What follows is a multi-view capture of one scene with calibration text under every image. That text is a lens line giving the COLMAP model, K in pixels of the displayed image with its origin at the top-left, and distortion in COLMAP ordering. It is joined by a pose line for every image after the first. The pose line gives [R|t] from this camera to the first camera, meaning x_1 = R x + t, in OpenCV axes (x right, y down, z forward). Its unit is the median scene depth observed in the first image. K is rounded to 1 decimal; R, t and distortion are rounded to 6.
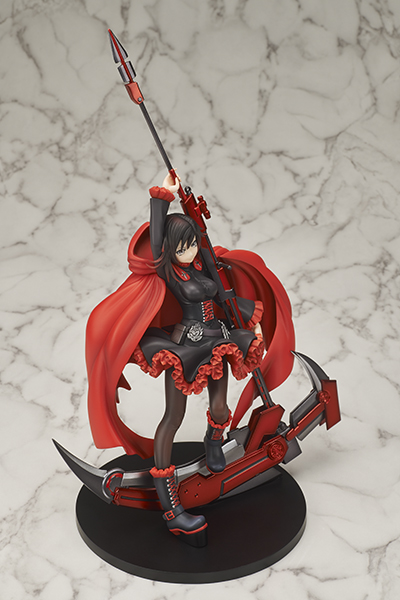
lens RADIAL K [[1831.2, 0, 200.0], [0, 1831.2, 300.0], [0, 0, 1]] dist [0.206033, -1.375411]
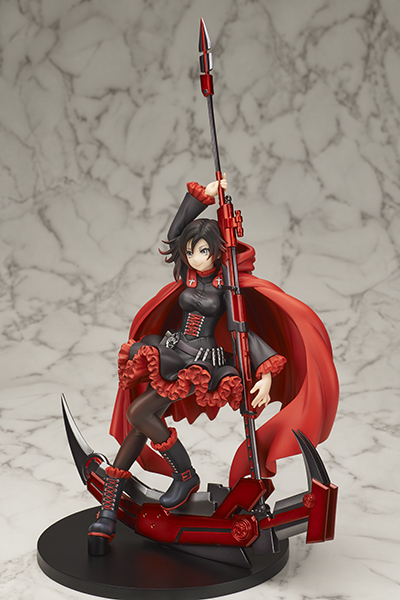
lens RADIAL K [[1831.2, 0, 200.0], [0, 1831.2, 300.0], [0, 0, 1]] dist [0.206033, -1.375411]
pose [[0.342678, 0.198097, -0.918330, 0.860083], [-0.427505, 0.903322, 0.035335, -0.040096], [0.836547, 0.380482, 0.394236, 0.636069]]
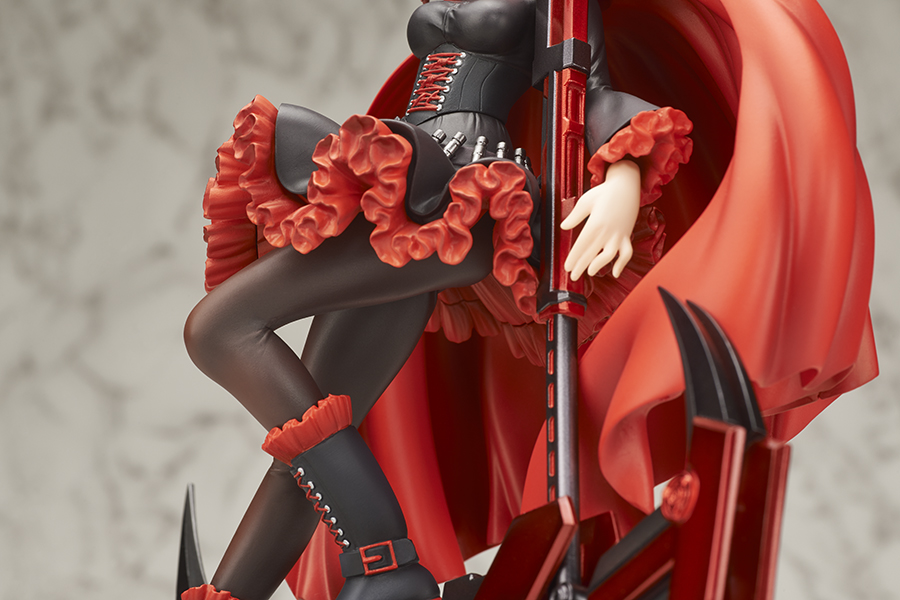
lens RADIAL K [[2746.8, 0, 450.0], [0, 2746.8, 300.0], [0, 0, 1]] dist [0.206033, -1.375411]
pose [[-0.022762, -0.211752, -0.977058, 0.425893], [-0.469136, 0.865288, -0.176600, 0.112189], [0.882833, 0.454353, -0.119036, 1.076582]]
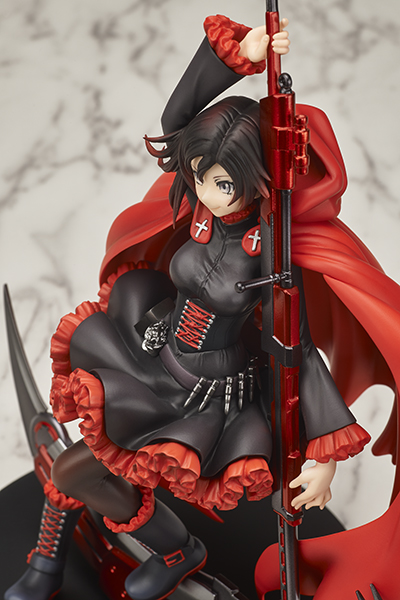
lens RADIAL K [[1831.2, 0, 200.0], [0, 1831.2, 300.0], [0, 0, 1]] dist [0.206033, -1.375411]
pose [[0.111618, 0.656968, -0.745610, 0.334415], [-0.443357, 0.704409, 0.554294, -0.247516], [0.889368, 0.268703, 0.369896, 0.840330]]
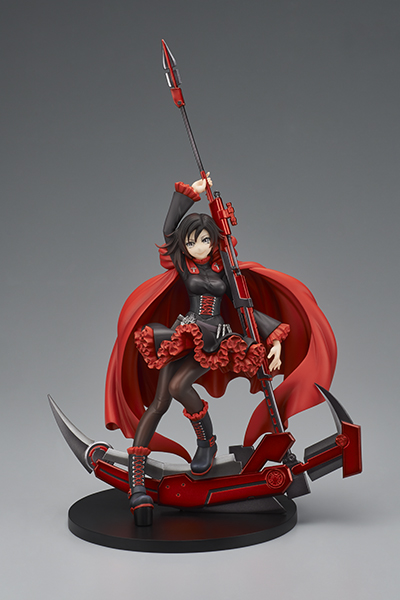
lens RADIAL K [[1831.2, 0, 200.0], [0, 1831.2, 300.0], [0, 0, 1]] dist [0.206033, -1.375411]
pose [[0.751756, 0.067960, -0.655930, 0.687968], [-0.280858, 0.932948, -0.225228, 0.239895], [0.596642, 0.353540, 0.720436, 0.248046]]
